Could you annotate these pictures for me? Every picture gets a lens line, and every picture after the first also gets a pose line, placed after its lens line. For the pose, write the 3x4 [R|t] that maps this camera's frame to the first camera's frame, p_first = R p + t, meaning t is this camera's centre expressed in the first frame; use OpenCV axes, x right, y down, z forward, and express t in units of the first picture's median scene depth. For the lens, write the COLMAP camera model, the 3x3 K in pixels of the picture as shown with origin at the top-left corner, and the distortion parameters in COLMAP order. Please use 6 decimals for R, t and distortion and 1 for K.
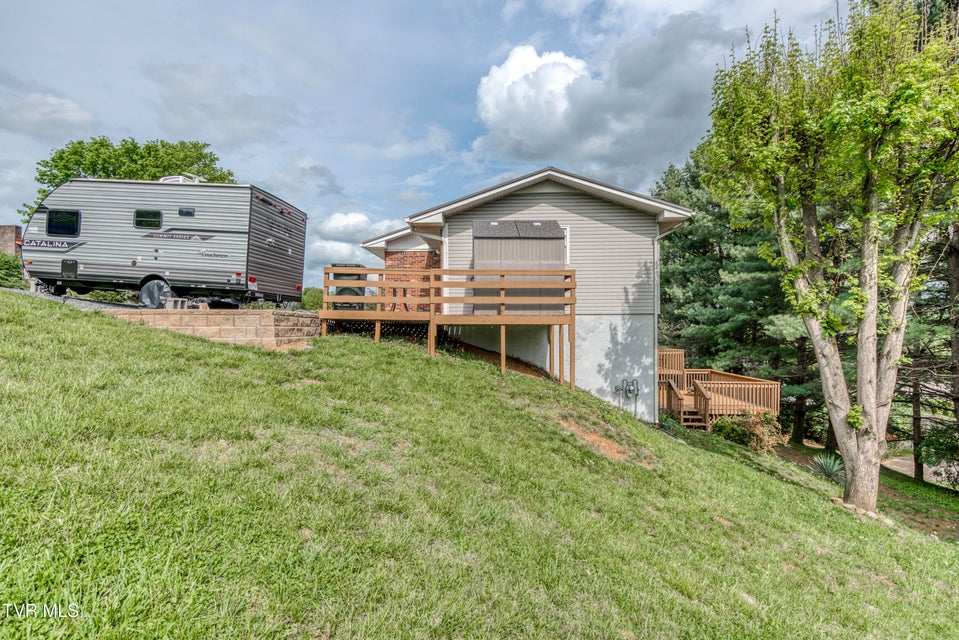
lens RADIAL K [[440.4, 0, 479.3], [0, 440.4, 324.7], [0, 0, 1]] dist [0.004931, -0.002862]
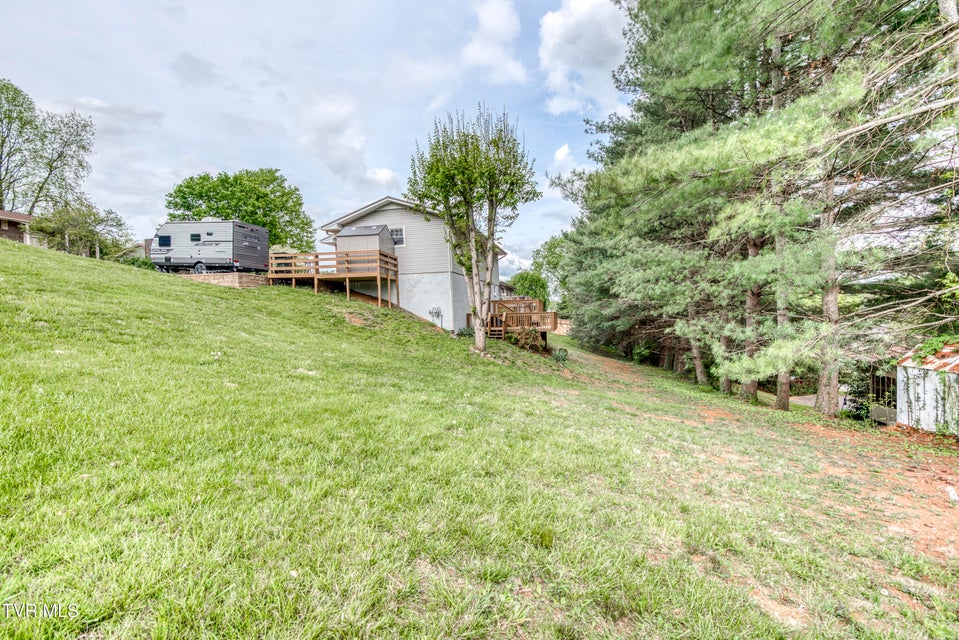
lens RADIAL K [[440.4, 0, 485.4], [0, 440.4, 313.1], [0, 0, 1]] dist [0.004931, -0.002862]
pose [[0.984400, -0.029254, -0.173496, 1.069247], [0.029484, 0.999564, -0.001255, 0.193953], [0.173457, -0.003880, 0.984834, -0.963495]]
